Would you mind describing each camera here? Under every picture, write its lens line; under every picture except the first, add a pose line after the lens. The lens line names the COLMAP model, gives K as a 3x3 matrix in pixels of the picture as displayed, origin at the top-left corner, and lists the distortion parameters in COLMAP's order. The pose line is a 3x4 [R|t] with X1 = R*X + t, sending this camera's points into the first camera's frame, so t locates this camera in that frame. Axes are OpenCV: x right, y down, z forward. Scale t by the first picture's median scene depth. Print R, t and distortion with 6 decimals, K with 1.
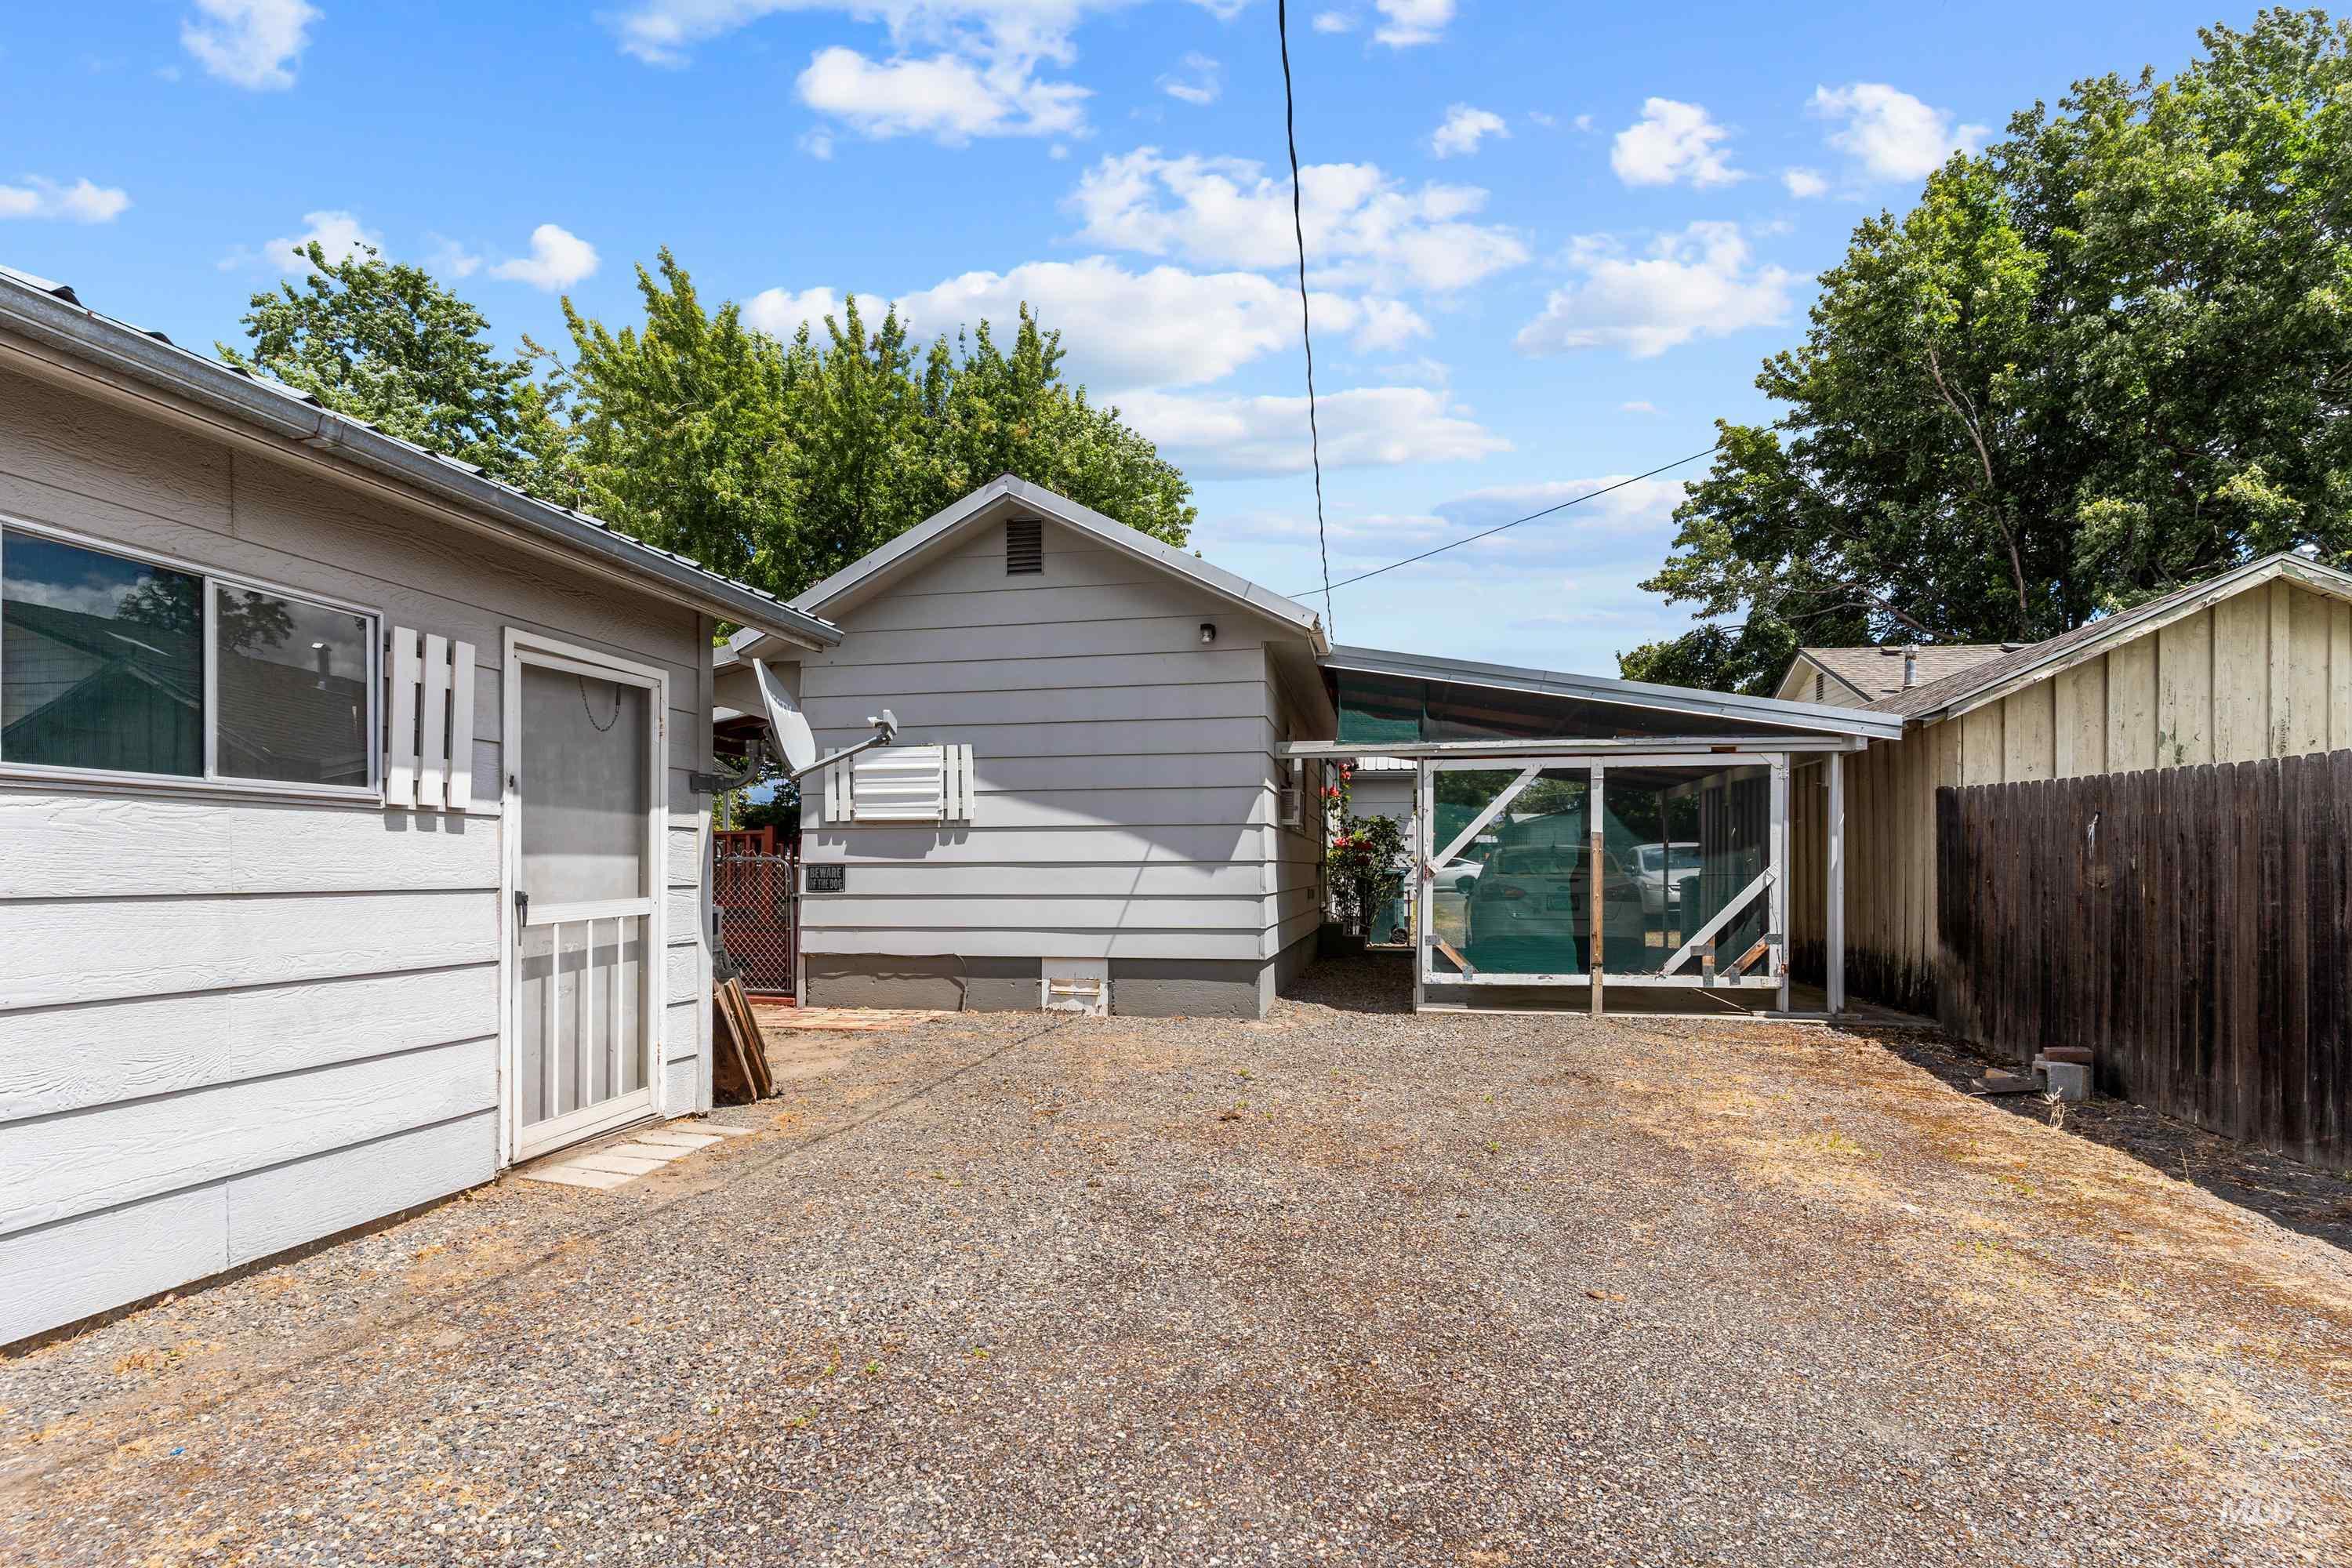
lens RADIAL K [[1139.5, 0, 1180.0], [0, 1139.5, 868.0], [0, 0, 1]] dist [0.000701, 0.000695]
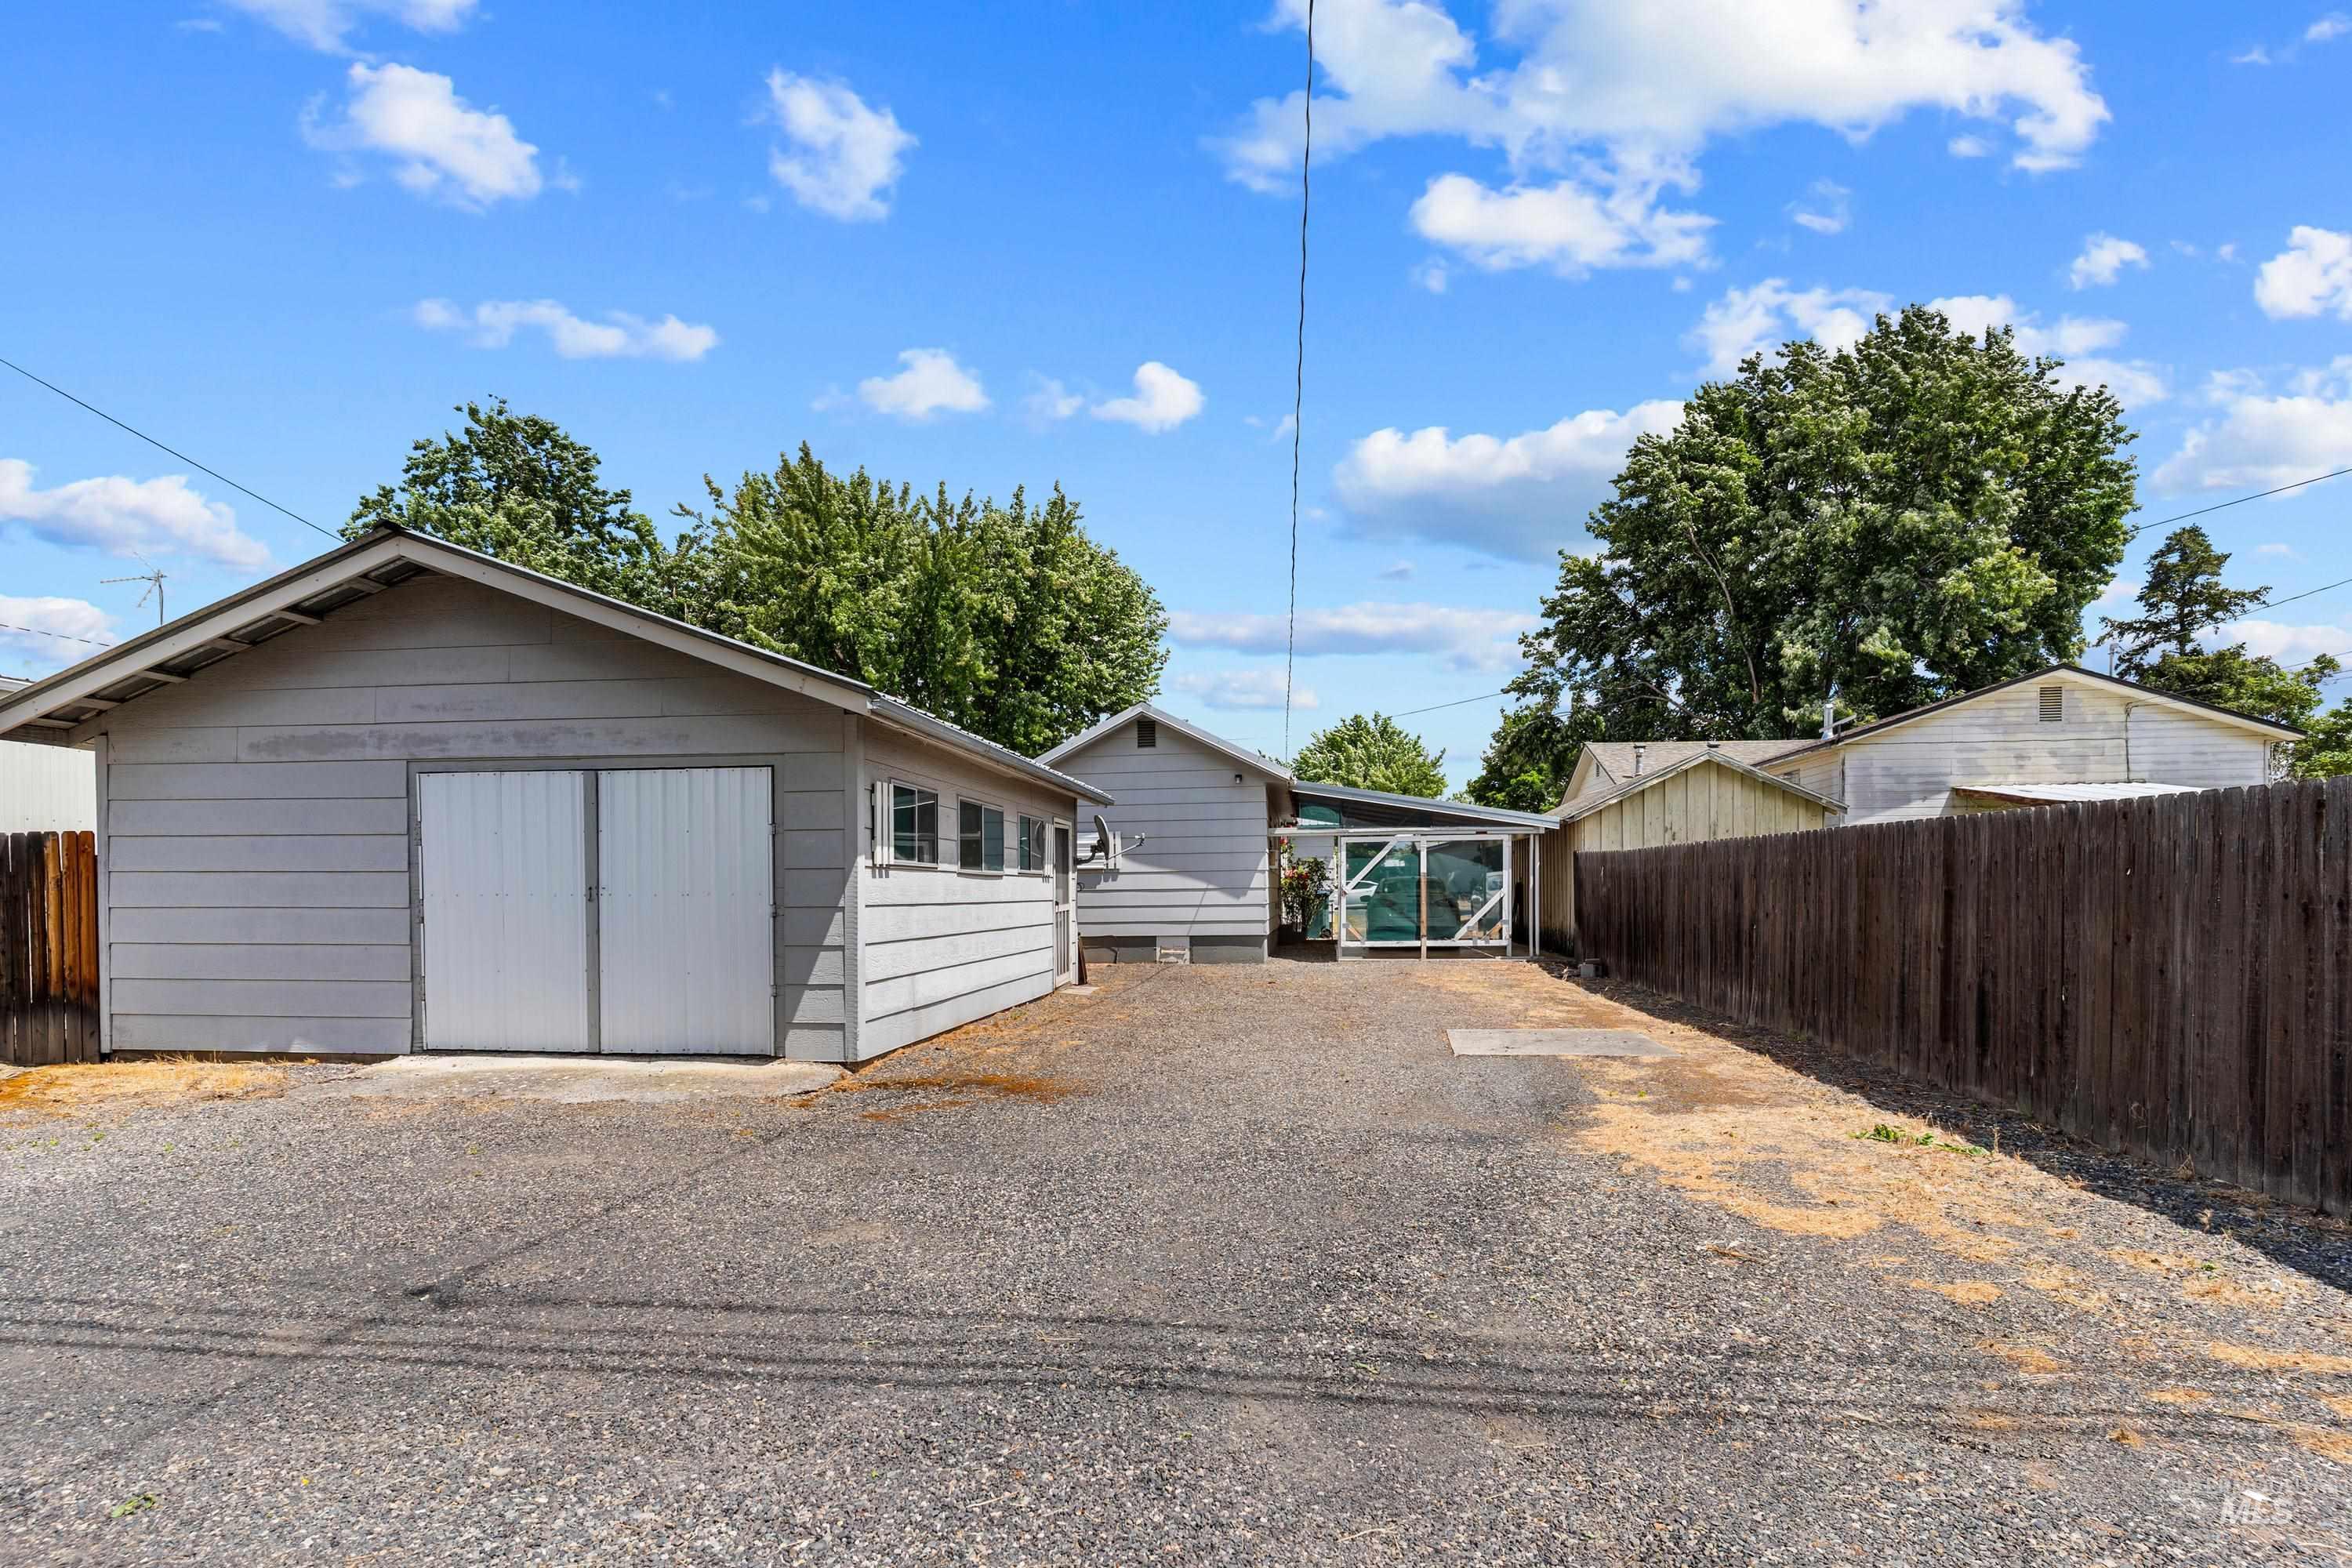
lens RADIAL K [[1168.5, 0, 1175.8], [0, 1168.5, 933.3], [0, 0, 1]] dist [0.000552, -0.000106]
pose [[0.997390, -0.011107, 0.071345, -0.248024], [0.008546, 0.999312, 0.036094, -0.001099], [-0.071697, -0.035390, 0.996798, -1.139202]]
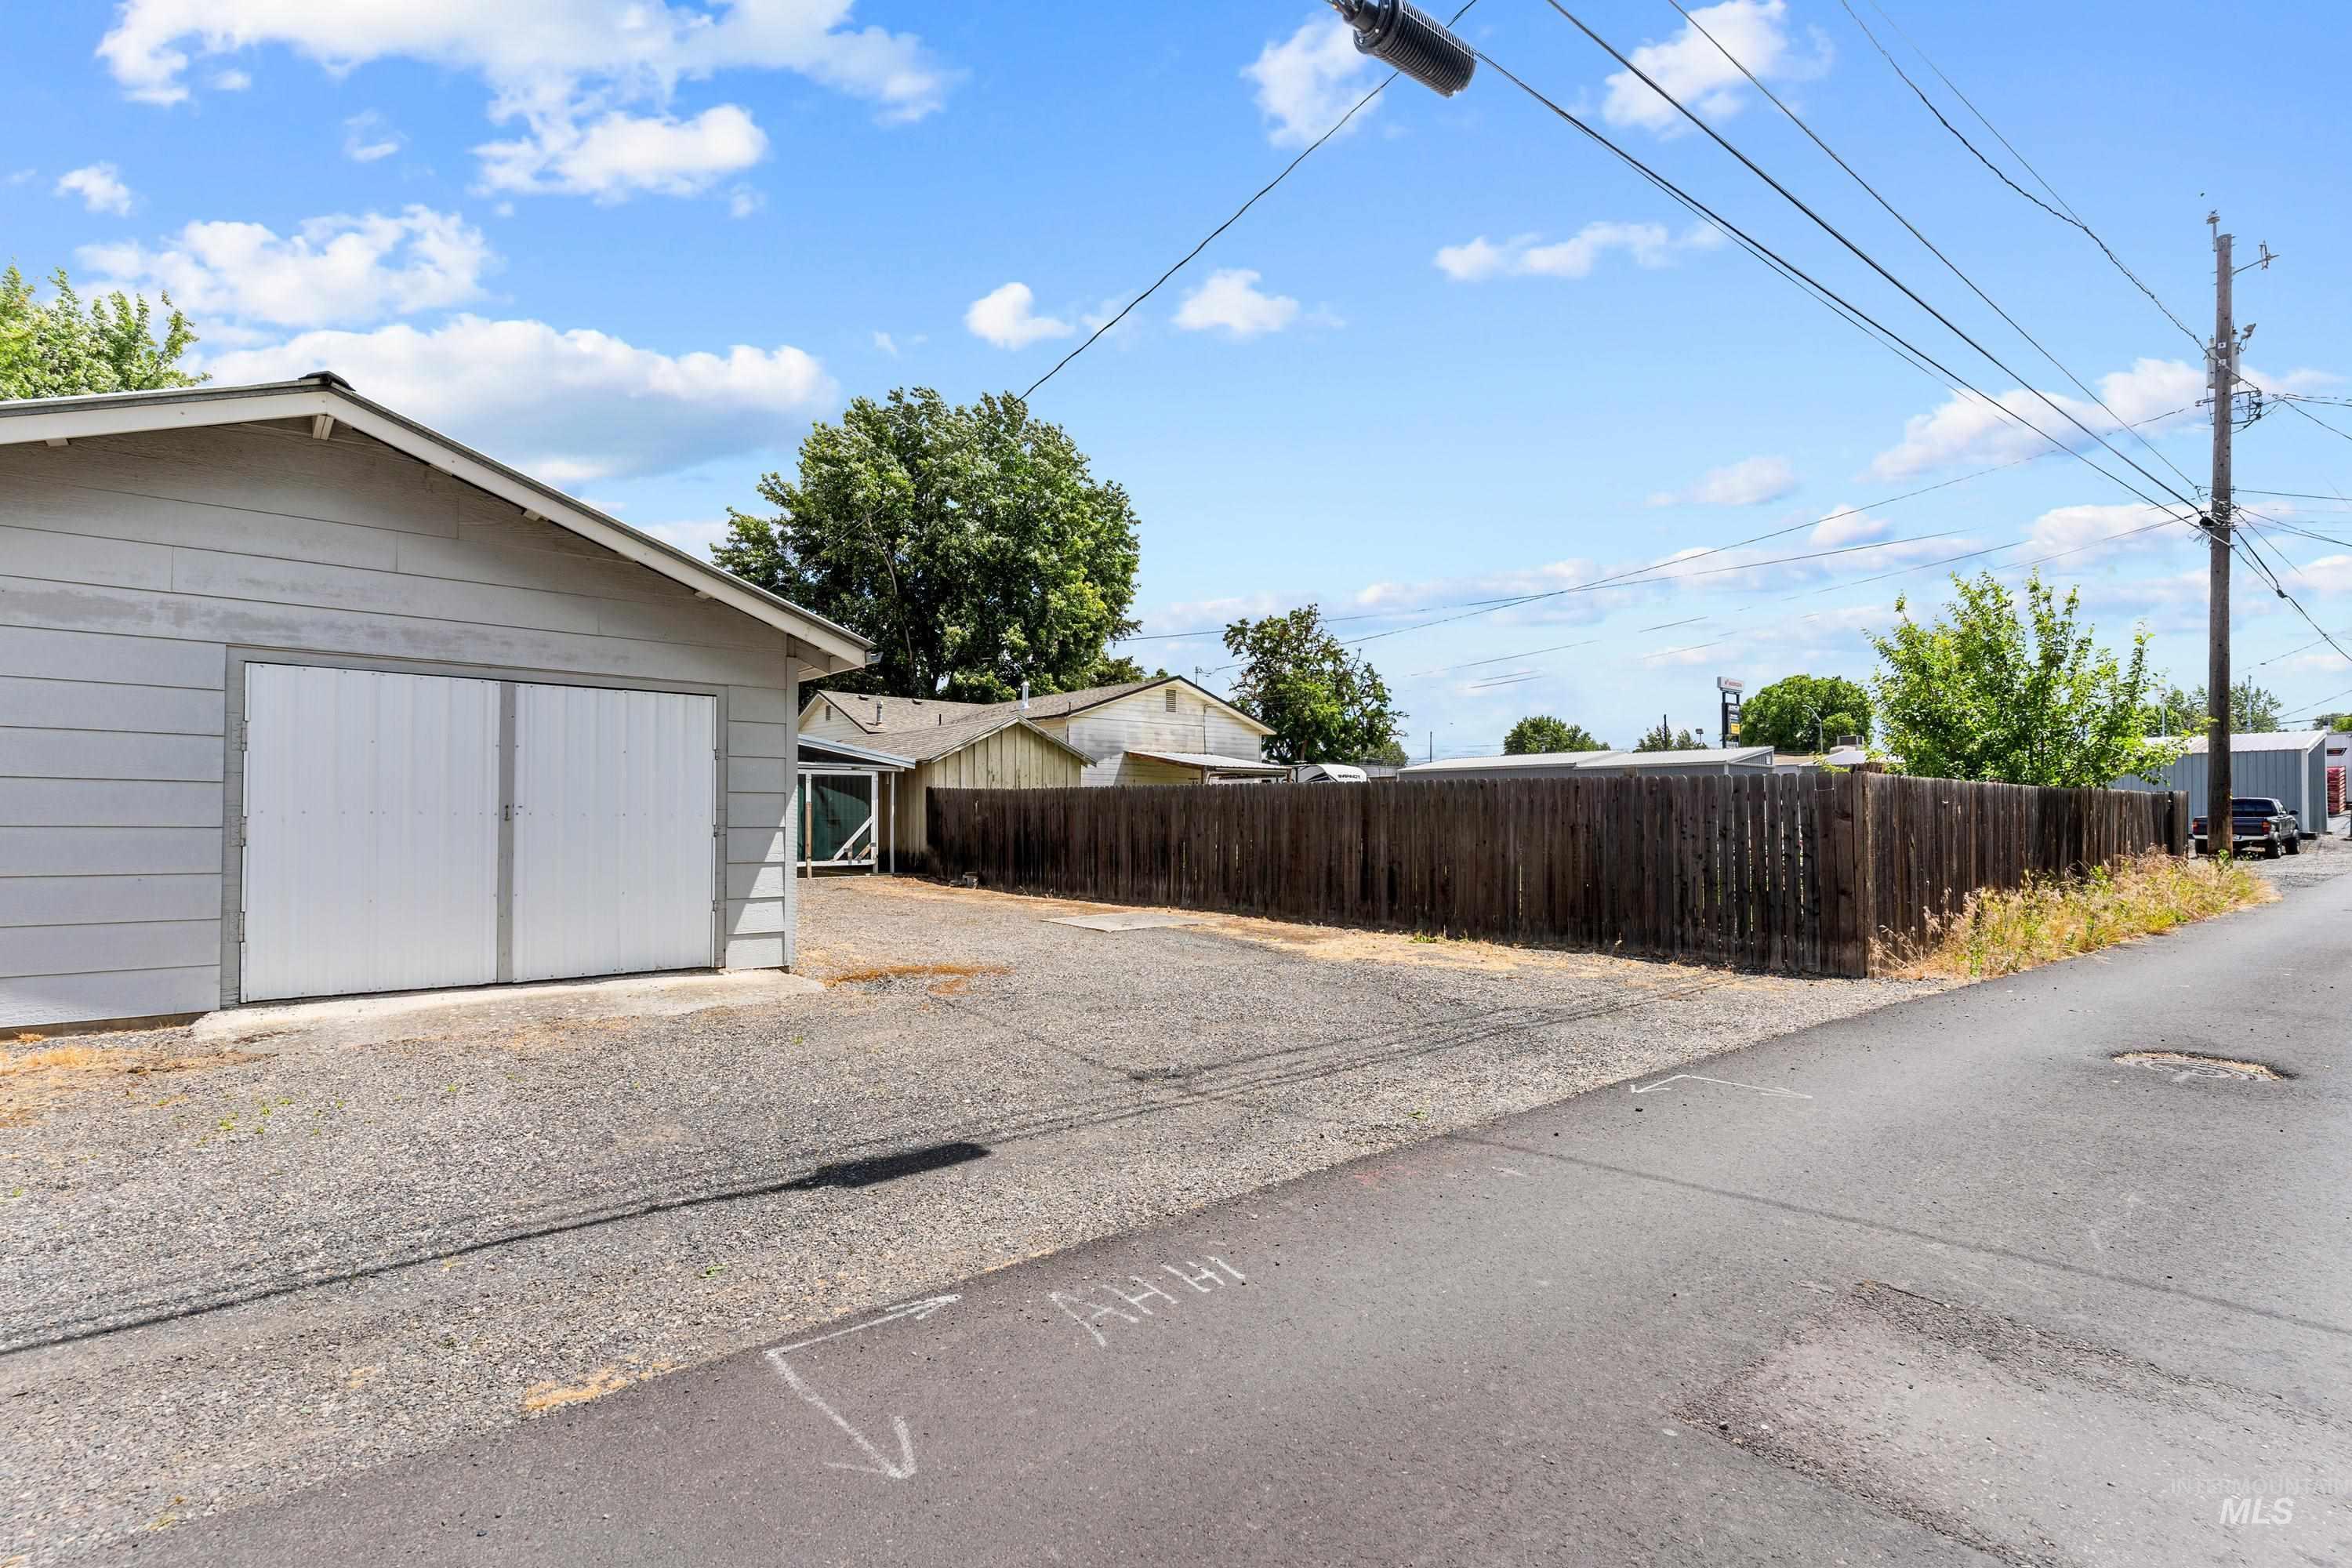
lens RADIAL K [[1139.6, 0, 1176.7], [0, 1139.6, 818.3], [0, 0, 1]] dist [-0.001578, -0.000448]
pose [[0.613160, 0.000363, 0.789959, -1.068778], [-0.001683, 0.999998, 0.000846, 0.000009], [-0.789957, -0.001848, 0.613159, -1.090510]]
